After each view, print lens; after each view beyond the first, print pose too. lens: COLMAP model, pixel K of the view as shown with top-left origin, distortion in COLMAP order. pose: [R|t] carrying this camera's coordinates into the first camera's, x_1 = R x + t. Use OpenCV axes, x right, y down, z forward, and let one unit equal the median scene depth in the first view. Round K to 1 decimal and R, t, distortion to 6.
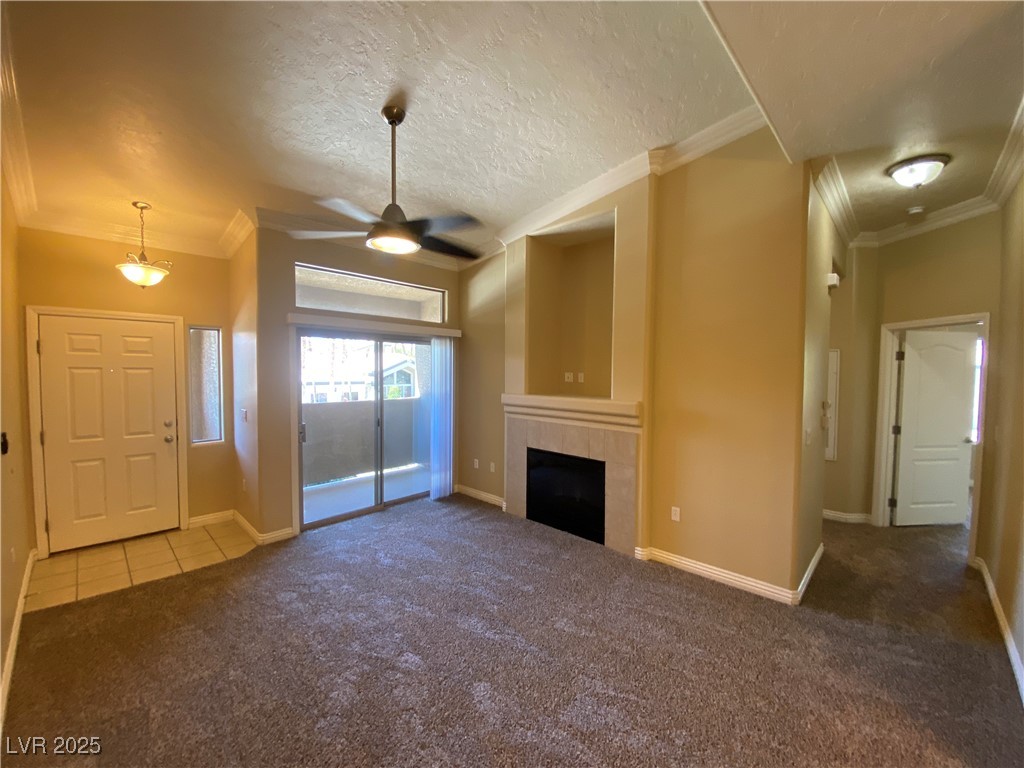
lens RADIAL K [[412.6, 0, 509.9], [0, 412.6, 386.5], [0, 0, 1]] dist [0.011011, -0.014211]
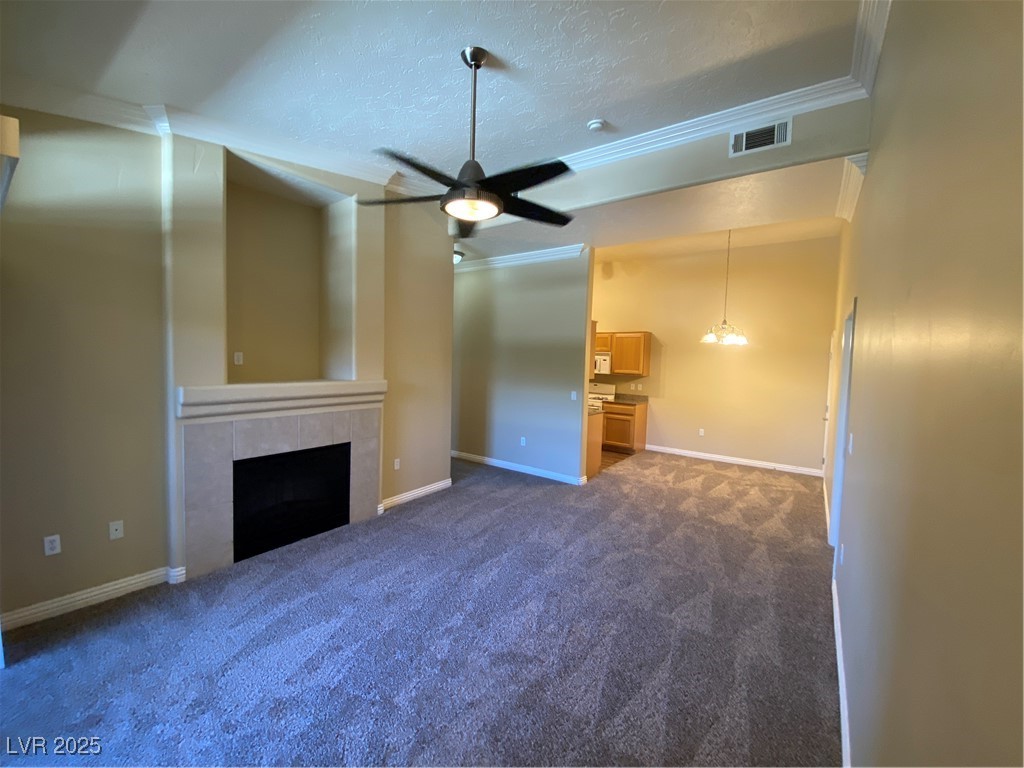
lens RADIAL K [[412.6, 0, 519.6], [0, 412.6, 379.3], [0, 0, 1]] dist [0.011011, -0.014211]
pose [[-0.161815, -0.064236, 0.984728, -0.789169], [0.009910, 0.997723, 0.066712, -0.033840], [-0.986771, 0.020554, -0.160810, 0.708337]]
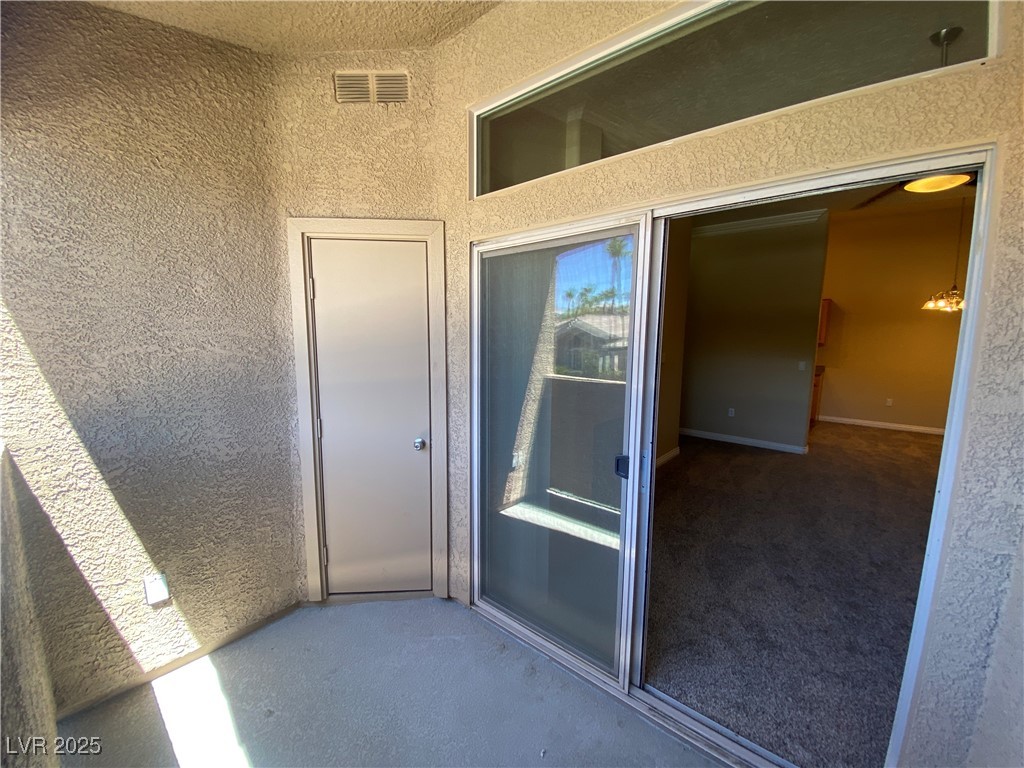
lens RADIAL K [[412.6, 0, 517.4], [0, 412.6, 388.3], [0, 0, 1]] dist [0.011011, -0.014211]
pose [[-0.057069, -0.147247, 0.987452, -0.773807], [0.030348, 0.988351, 0.149135, -0.042553], [-0.997909, 0.038478, -0.051936, 1.311557]]
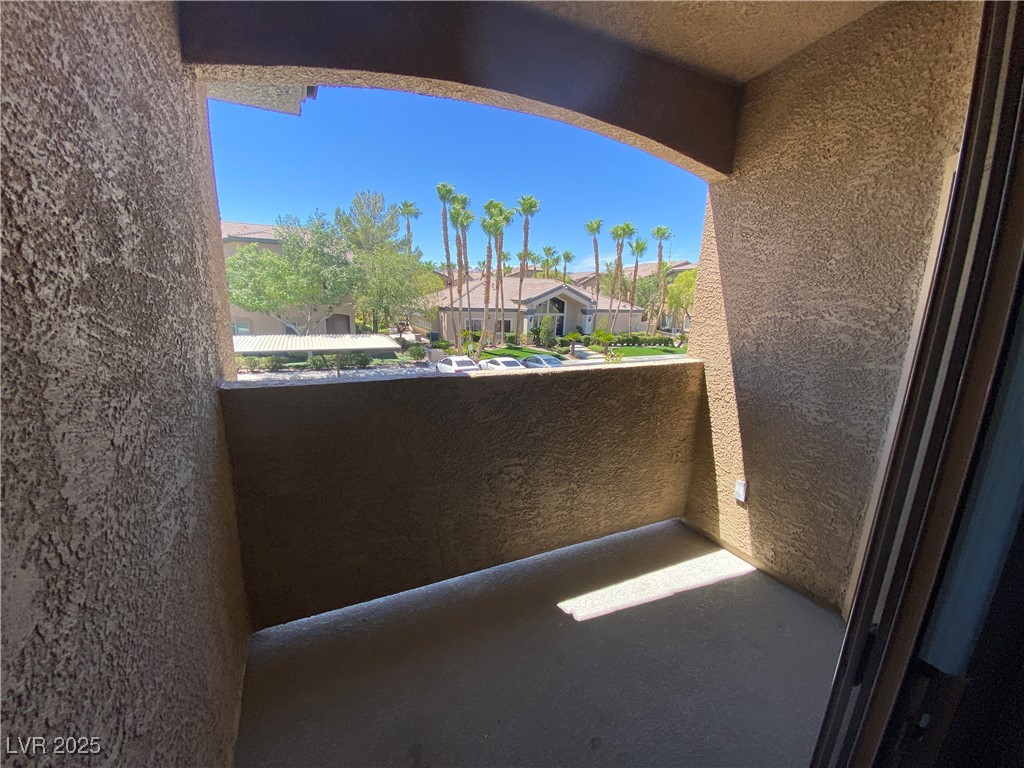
lens RADIAL K [[412.6, 0, 505.9], [0, 412.6, 393.8], [0, 0, 1]] dist [0.011011, -0.014211]
pose [[0.936451, 0.099279, -0.336458, -0.465255], [-0.035377, 0.980954, 0.190990, -0.018721], [0.349011, -0.166950, 0.922127, 1.008530]]
